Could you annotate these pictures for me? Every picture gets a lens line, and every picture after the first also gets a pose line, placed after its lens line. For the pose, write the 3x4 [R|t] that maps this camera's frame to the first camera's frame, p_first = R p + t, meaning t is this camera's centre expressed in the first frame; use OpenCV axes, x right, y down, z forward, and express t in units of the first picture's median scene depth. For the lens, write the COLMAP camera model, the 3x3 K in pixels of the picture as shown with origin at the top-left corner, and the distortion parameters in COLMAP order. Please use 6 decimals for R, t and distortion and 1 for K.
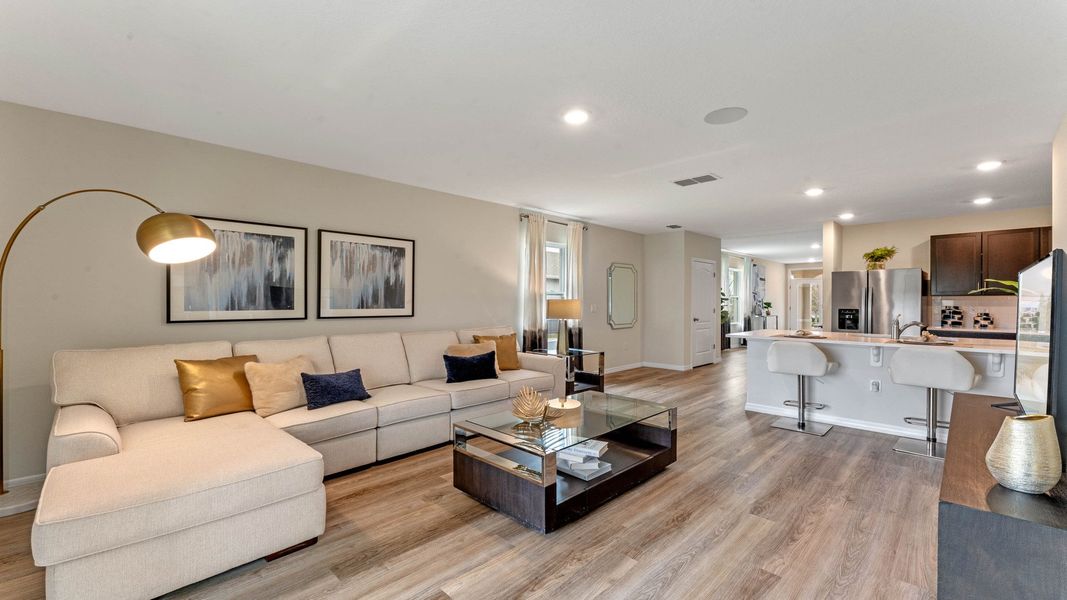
lens RADIAL K [[447.3, 0, 526.9], [0, 447.3, 300.0], [0, 0, 1]] dist [-0.006462, 0.000087]
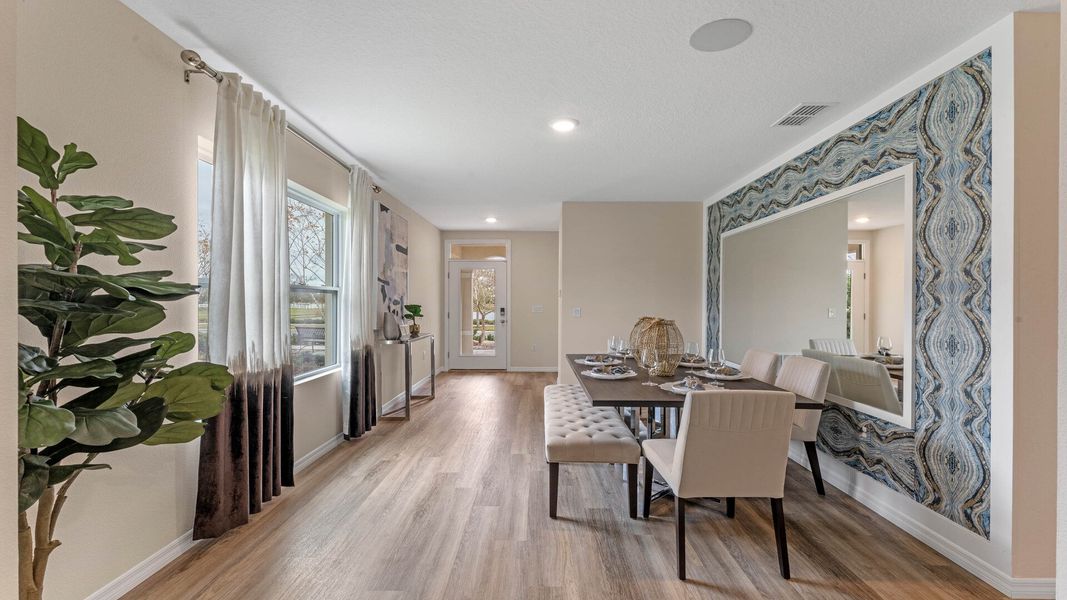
lens RADIAL K [[479.0, 0, 530.9], [0, 479.0, 300.9], [0, 0, 1]] dist [0.004147, -0.000767]
pose [[0.725150, 0.000456, 0.688590, 0.940048], [-0.000229, 1.000000, -0.000421, 0.004988], [-0.688590, 0.000147, 0.725150, 1.814354]]
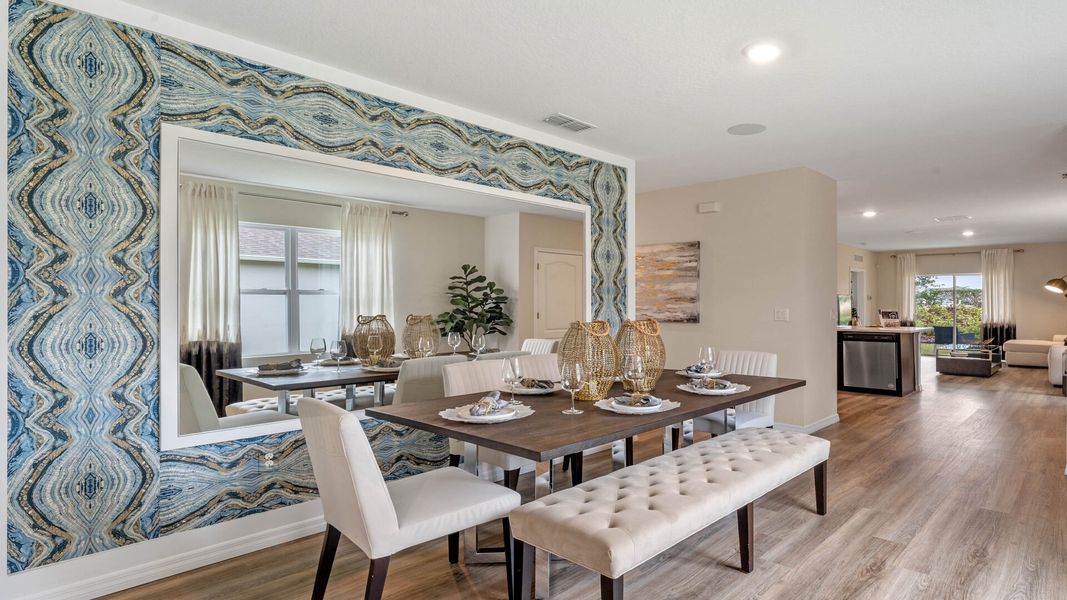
lens RADIAL K [[479.0, 0, 538.8], [0, 479.0, 301.2], [0, 0, 1]] dist [0.004147, -0.000767]
pose [[-0.996341, -0.003757, 0.085385, 1.094290], [-0.003996, 0.999989, -0.002628, 0.006489], [-0.085374, -0.002960, -0.996345, 2.013687]]
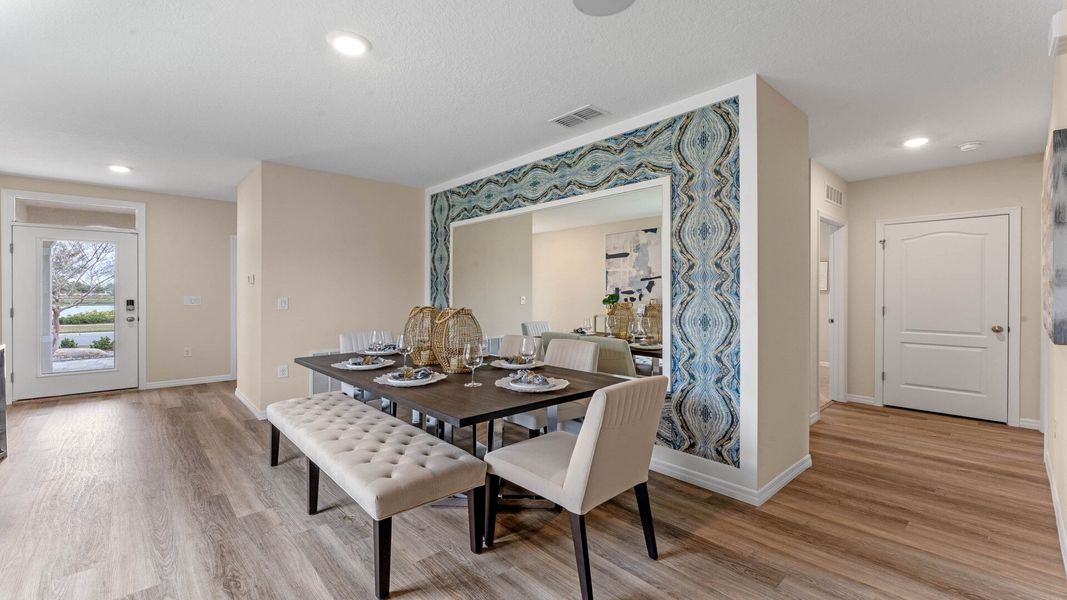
lens RADIAL K [[447.3, 0, 533.6], [0, 447.3, 293.6], [0, 0, 1]] dist [-0.006462, 0.000087]
pose [[0.054054, -0.001918, 0.998536, 0.951804], [0.000428, 0.999998, 0.001898, 0.006425], [-0.998538, 0.000325, 0.054055, 1.869715]]
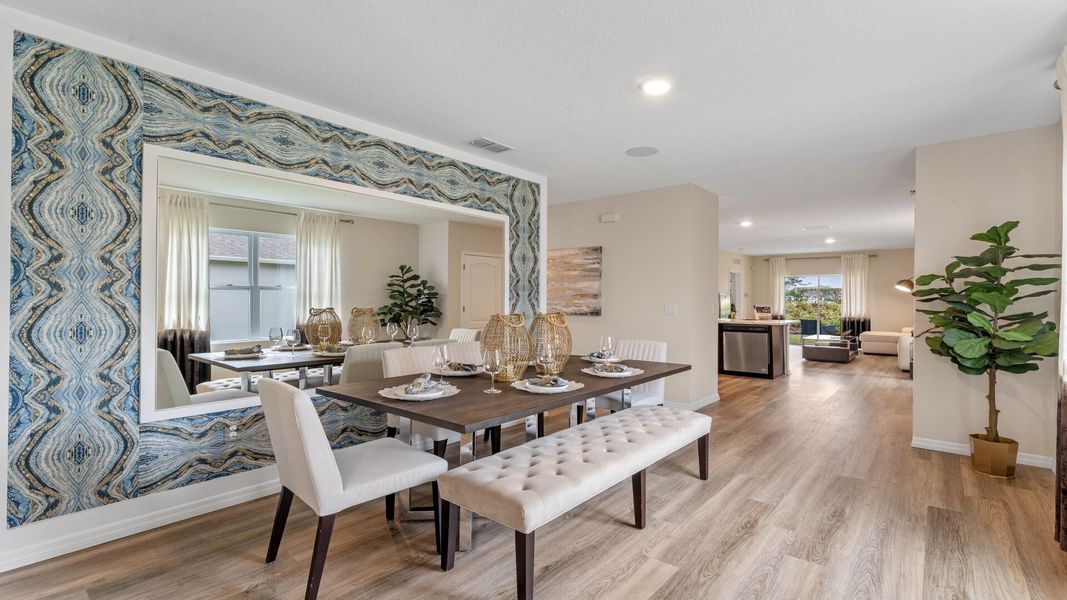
lens RADIAL K [[479.0, 0, 539.1], [0, 479.0, 295.3], [0, 0, 1]] dist [0.004147, -0.000767]
pose [[-0.996560, -0.010952, -0.082145, 1.094215], [-0.010592, 0.999932, -0.004809, 0.006102], [0.082193, -0.003923, -0.996609, 2.044509]]
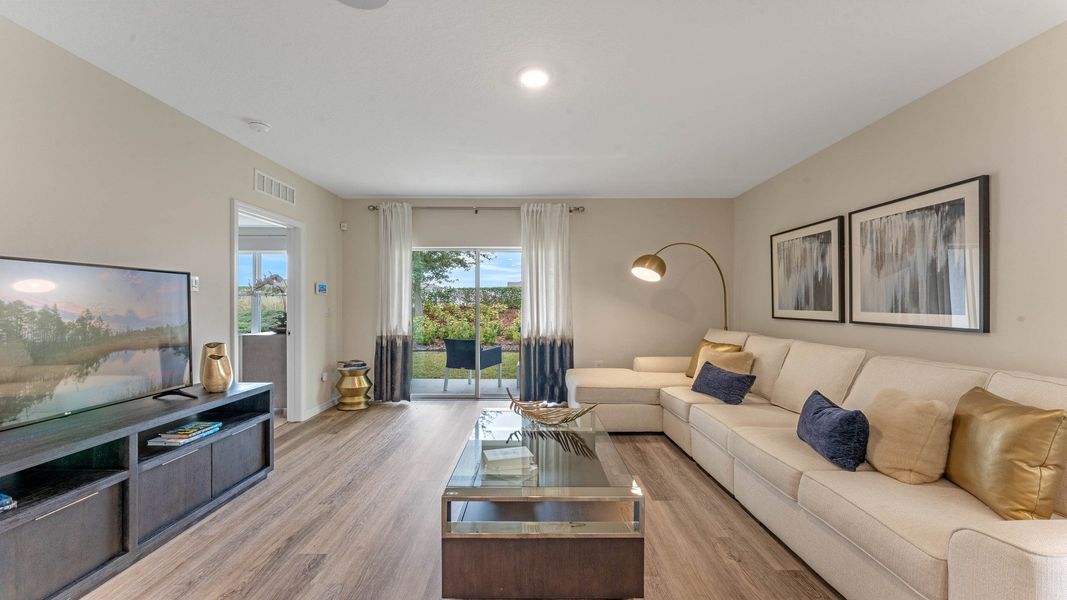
lens RADIAL K [[447.3, 0, 532.3], [0, 447.3, 298.9], [0, 0, 1]] dist [-0.006462, 0.000087]
pose [[-0.721085, -0.009116, -0.692786, 0.491366], [-0.004131, 0.999952, -0.008858, 0.007143], [0.692834, -0.003525, -0.721088, 1.140837]]
